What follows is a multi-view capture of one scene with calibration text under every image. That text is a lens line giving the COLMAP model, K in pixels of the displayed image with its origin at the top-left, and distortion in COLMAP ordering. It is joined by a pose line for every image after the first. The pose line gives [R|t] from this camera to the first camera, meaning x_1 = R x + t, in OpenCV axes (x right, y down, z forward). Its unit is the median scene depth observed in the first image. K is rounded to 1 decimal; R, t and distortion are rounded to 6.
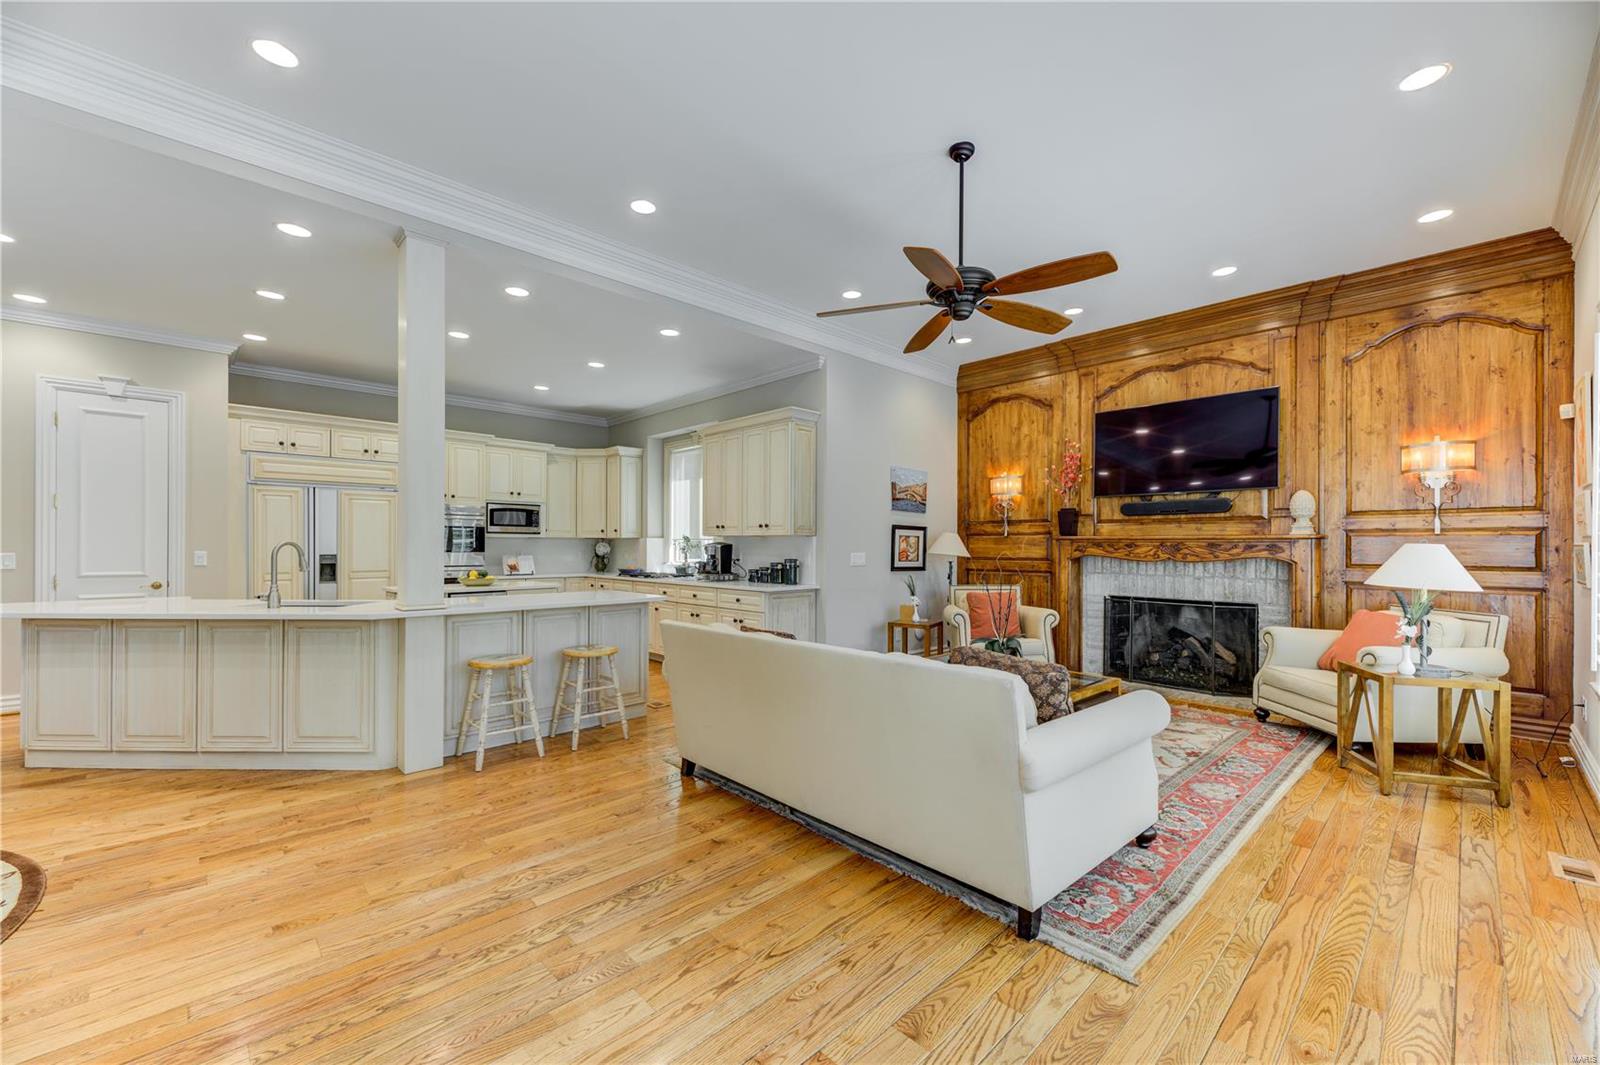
lens RADIAL K [[661.3, 0, 810.5], [0, 661.3, 543.4], [0, 0, 1]] dist [-0.002179, -0.002249]
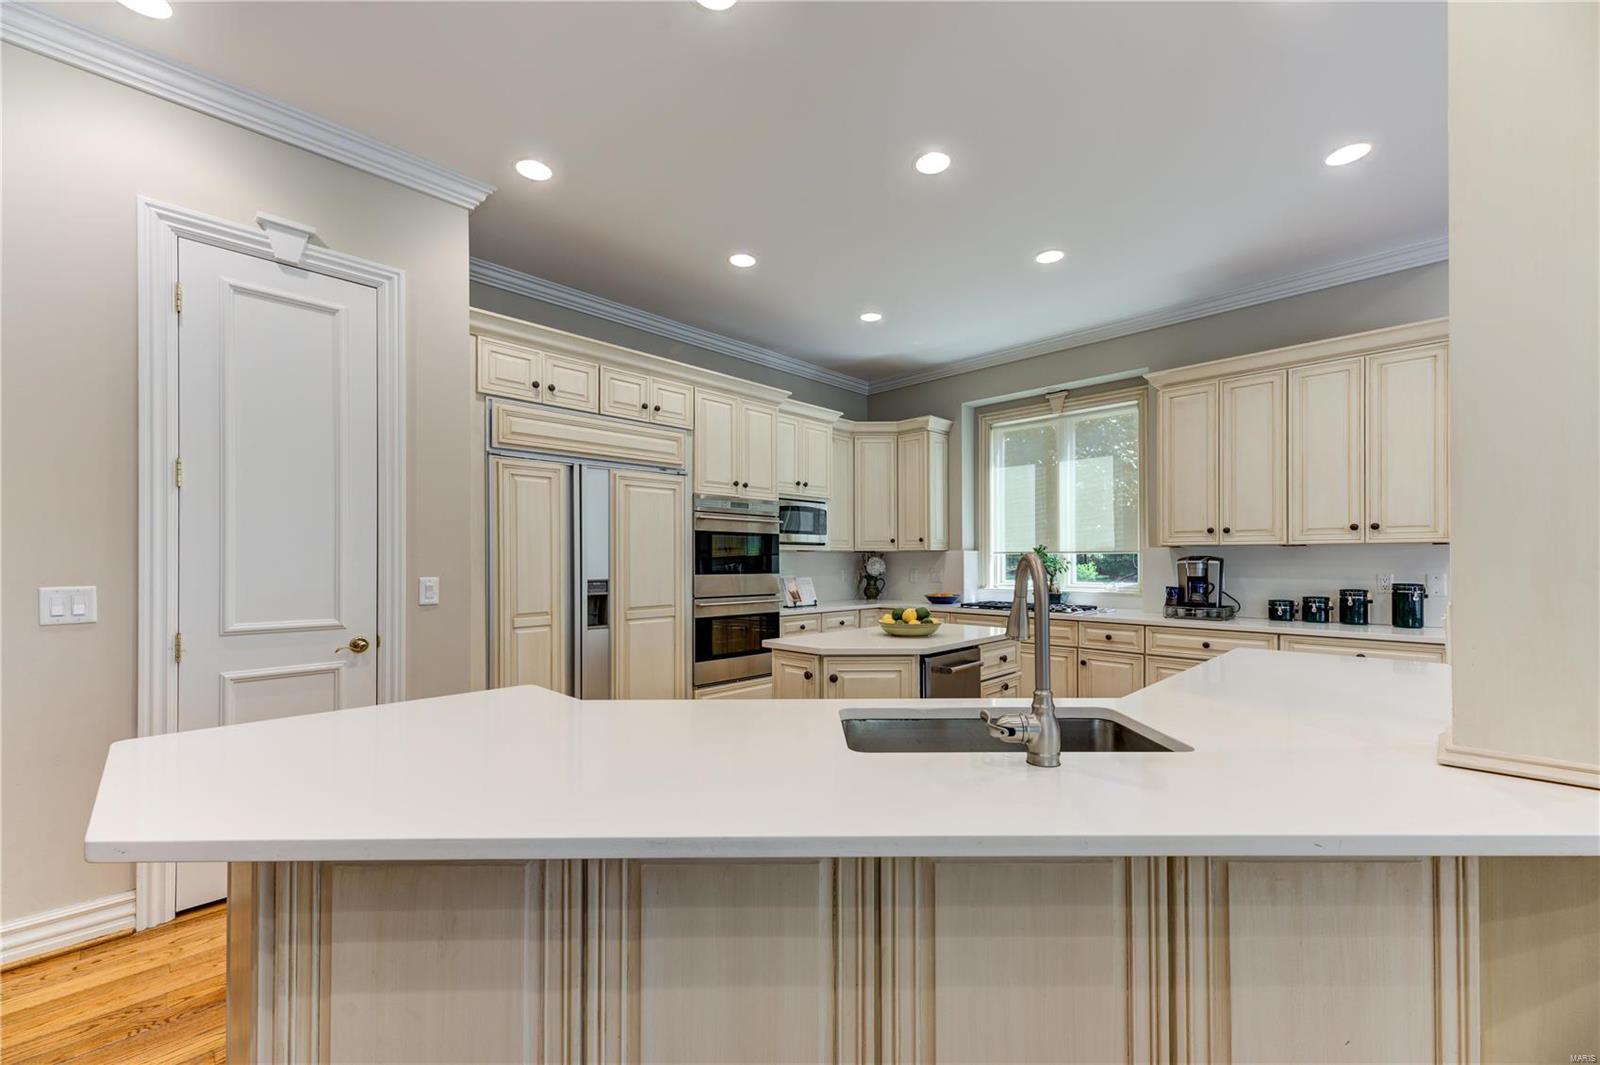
lens RADIAL K [[661.3, 0, 799.4], [0, 661.3, 556.0], [0, 0, 1]] dist [-0.002179, -0.002249]
pose [[0.999522, -0.005094, 0.030494, -0.592770], [0.005150, 0.999985, -0.001767, -0.002546], [-0.030485, 0.001923, 0.999533, 0.426005]]
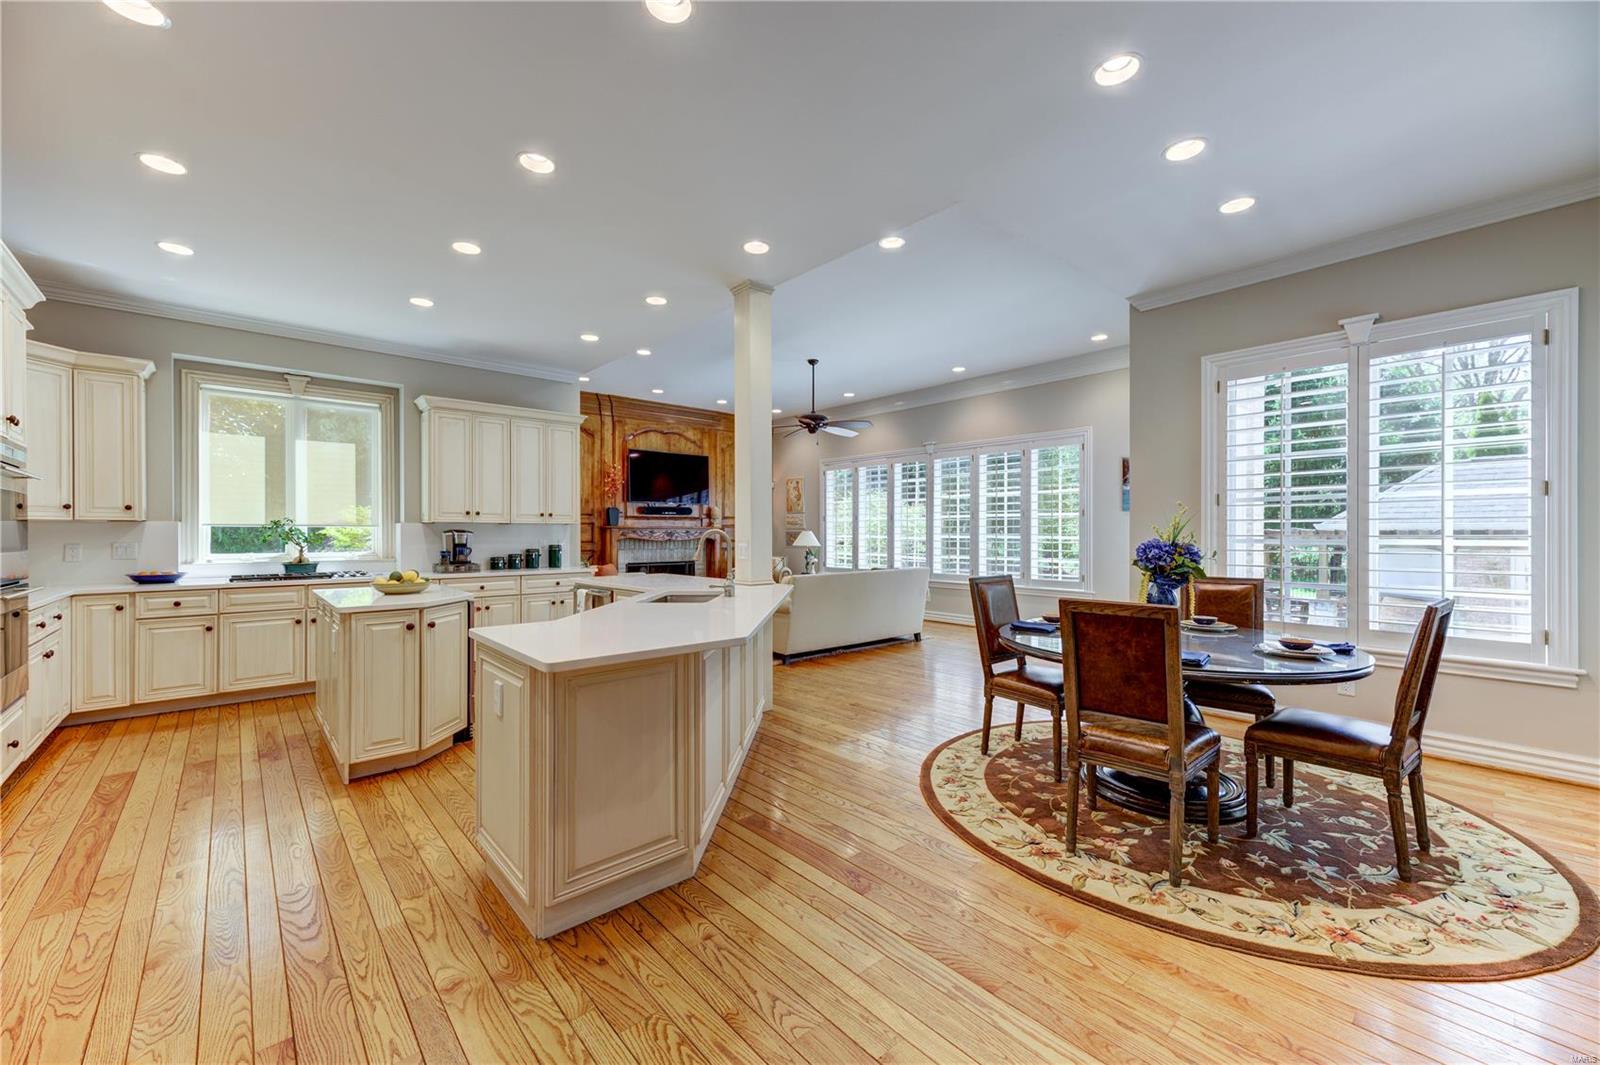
lens RADIAL K [[661.3, 0, 802.8], [0, 661.3, 538.3], [0, 0, 1]] dist [-0.002179, -0.002249]
pose [[0.010962, -0.011592, 0.999873, -1.159120], [-0.003709, 0.999925, 0.011633, -0.001822], [-0.999933, -0.003836, 0.010918, 0.562070]]
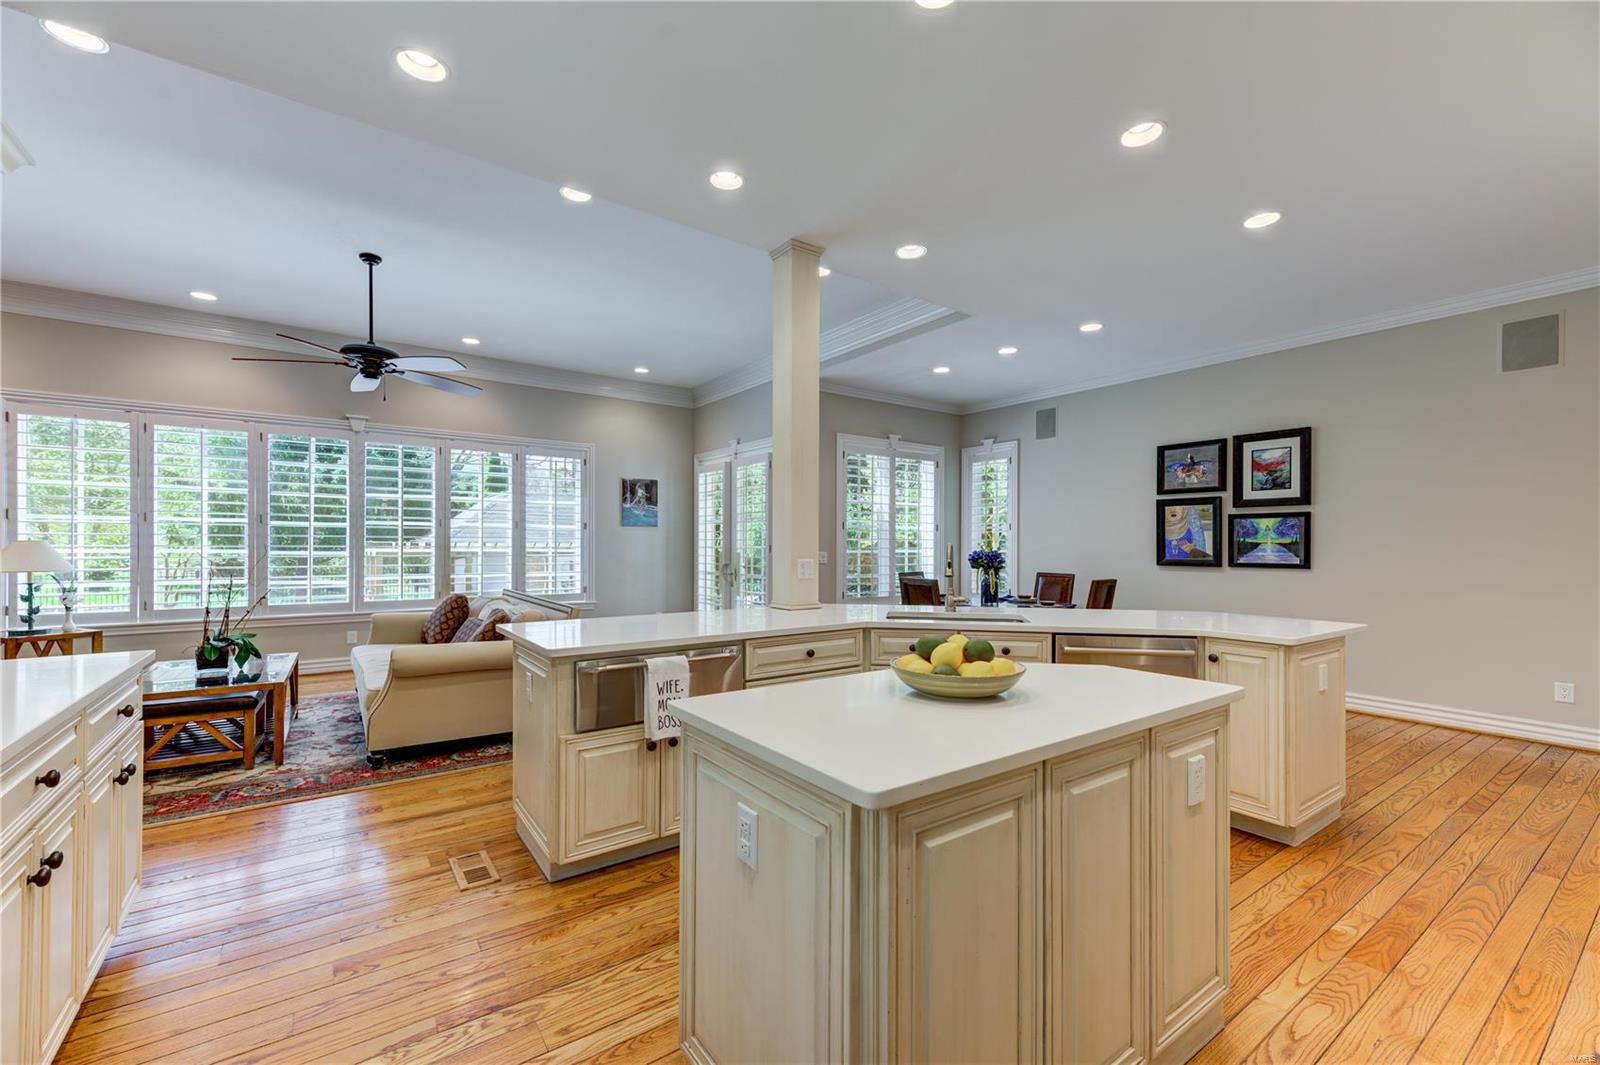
lens RADIAL K [[661.3, 0, 787.8], [0, 661.3, 541.9], [0, 0, 1]] dist [-0.002179, -0.002249]
pose [[-0.991775, -0.004567, 0.127911, -0.450626], [-0.006511, 0.999870, -0.014784, 0.009178], [-0.127827, -0.015495, -0.991675, 1.275532]]
